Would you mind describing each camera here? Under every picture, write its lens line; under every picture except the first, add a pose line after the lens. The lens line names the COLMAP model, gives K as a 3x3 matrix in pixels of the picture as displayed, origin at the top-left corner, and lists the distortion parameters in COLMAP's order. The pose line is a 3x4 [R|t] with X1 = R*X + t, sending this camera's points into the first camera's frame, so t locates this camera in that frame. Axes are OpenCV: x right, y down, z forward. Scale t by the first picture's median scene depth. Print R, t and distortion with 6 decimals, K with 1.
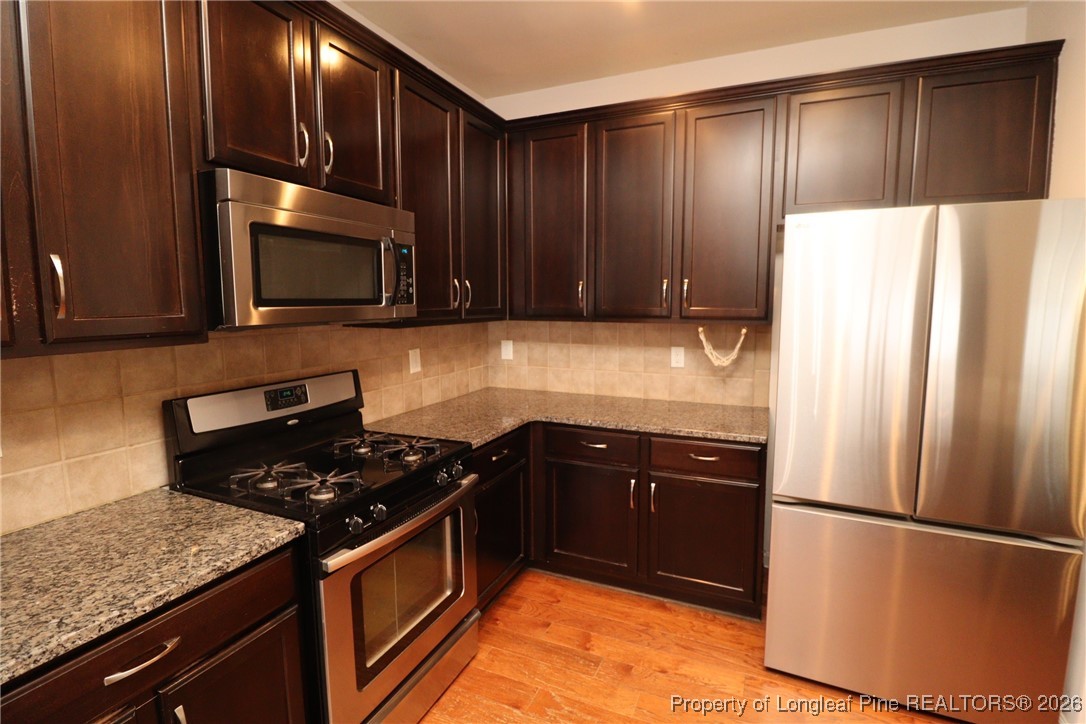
lens RADIAL K [[502.7, 0, 559.9], [0, 502.7, 353.5], [0, 0, 1]] dist [-0.002915, -0.010610]
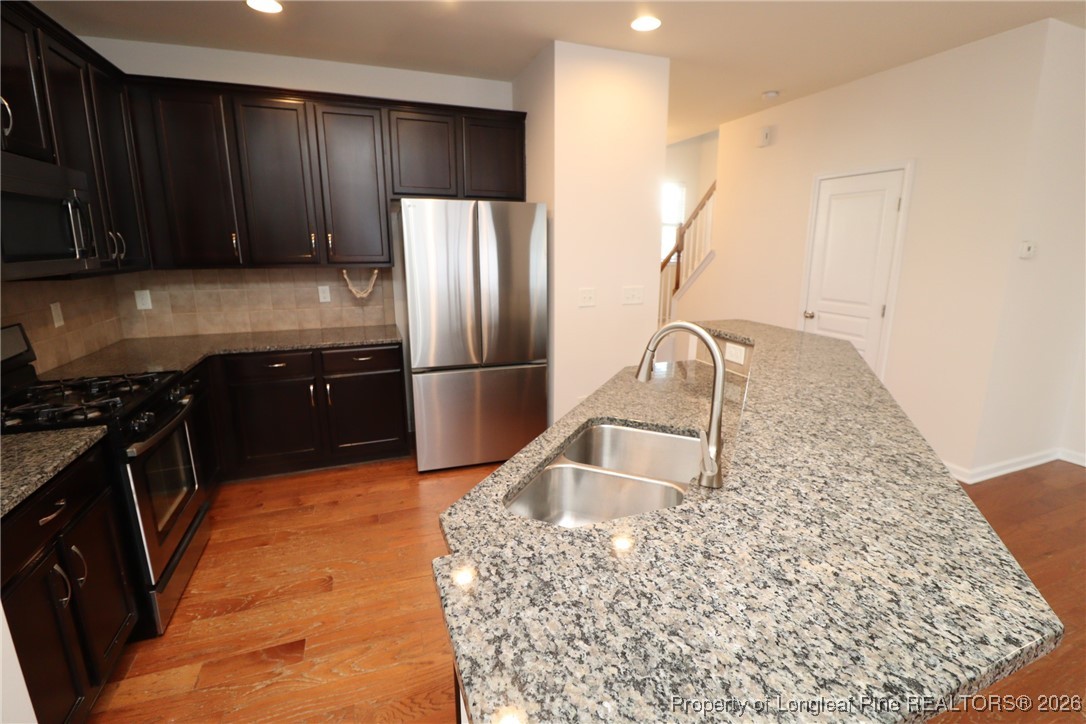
lens RADIAL K [[502.7, 0, 559.1], [0, 502.7, 359.1], [0, 0, 1]] dist [-0.002915, -0.010610]
pose [[0.714067, -0.152429, 0.683281, -0.289296], [0.070241, 0.986683, 0.146708, 0.029855], [-0.696545, -0.056765, 0.715265, -0.426636]]
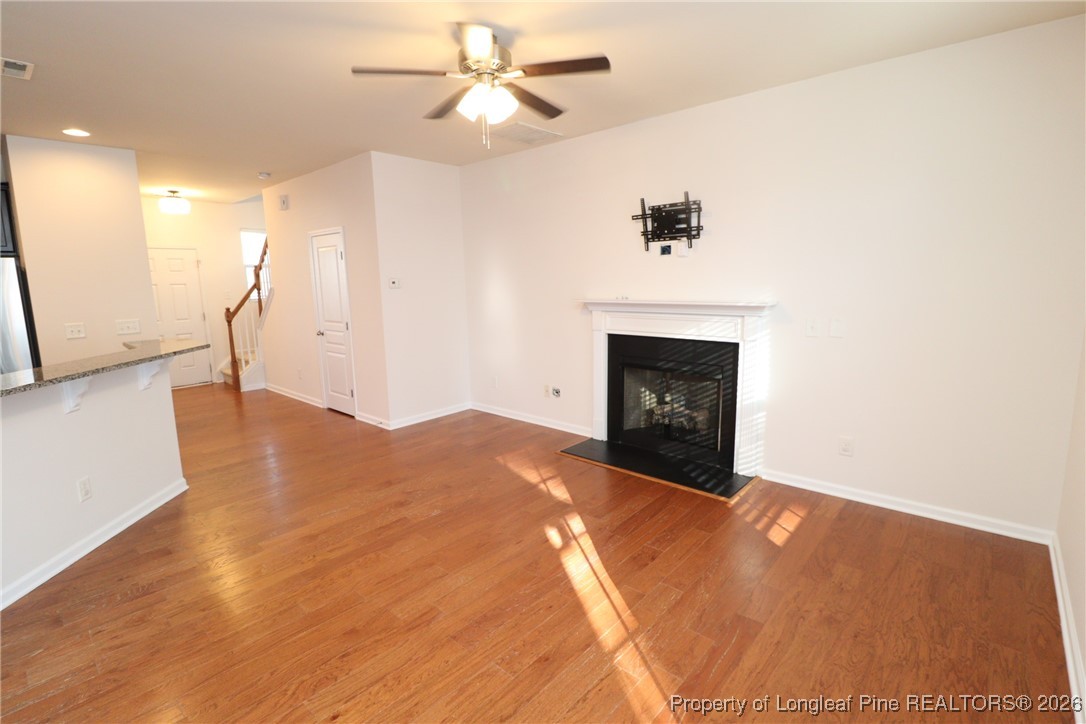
lens RADIAL K [[502.7, 0, 559.4], [0, 502.7, 357.2], [0, 0, 1]] dist [-0.002915, -0.010610]
pose [[0.303895, -0.154344, 0.940120, -0.373168], [0.115006, 0.985517, 0.124621, 0.143032], [-0.945739, 0.070248, 0.317244, -1.626552]]
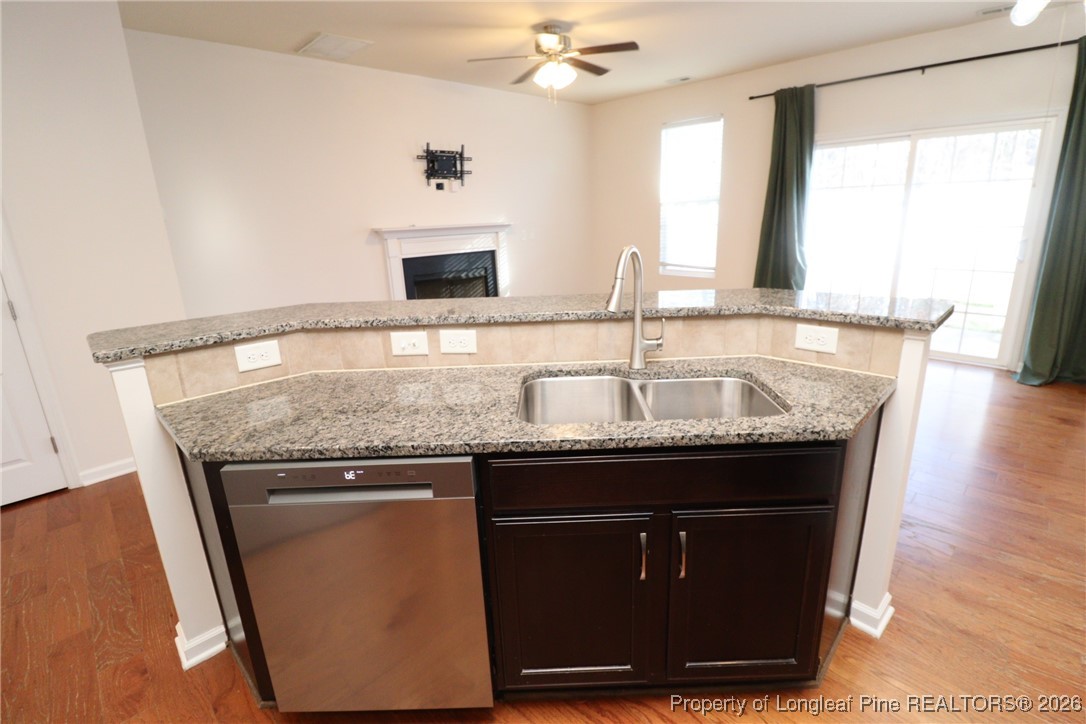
lens RADIAL K [[502.7, 0, 552.3], [0, 502.7, 352.4], [0, 0, 1]] dist [-0.002915, -0.010610]
pose [[-0.922764, -0.070928, 0.378782, 0.027902], [0.074467, 0.931571, 0.355852, -0.028225], [-0.378102, 0.356574, -0.854338, 0.499824]]
